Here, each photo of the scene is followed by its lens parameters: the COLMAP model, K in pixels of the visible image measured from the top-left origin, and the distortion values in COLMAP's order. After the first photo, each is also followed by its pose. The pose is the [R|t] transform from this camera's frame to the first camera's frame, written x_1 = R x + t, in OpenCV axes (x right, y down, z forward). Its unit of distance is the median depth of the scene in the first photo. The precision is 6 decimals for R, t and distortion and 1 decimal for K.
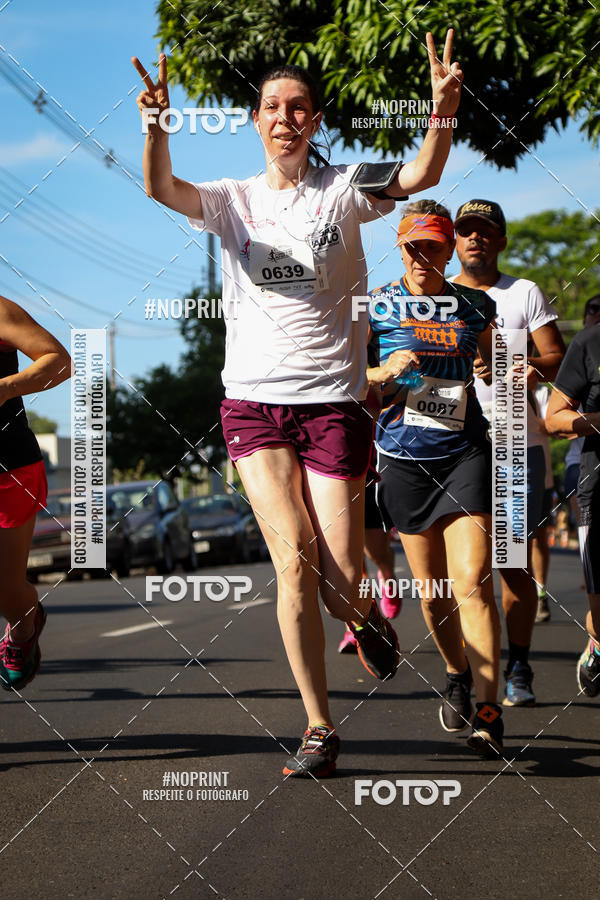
lens RADIAL K [[2932.4, 0, 301.3], [0, 2932.4, 486.4], [0, 0, 1]] dist [0.629061, -1.567253]
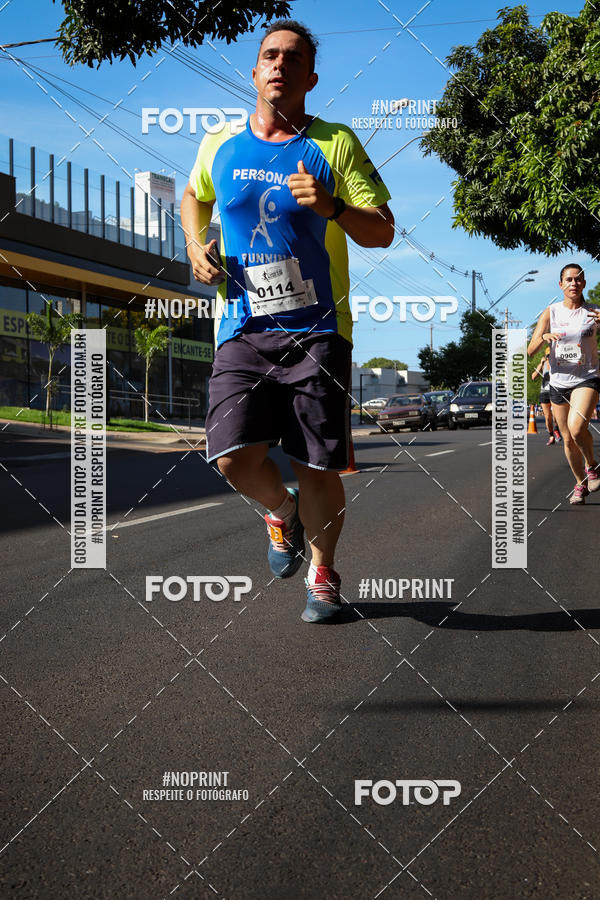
lens RADIAL K [[1408.3, 0, 280.7], [0, 1408.3, 433.1], [0, 0, 1]] dist [0.023019, 0.090940]
pose [[0.987256, 0.021067, -0.157740, -0.002525], [-0.018010, 0.999622, 0.020785, 0.010888], [0.158118, -0.017679, 0.987262, -0.153827]]
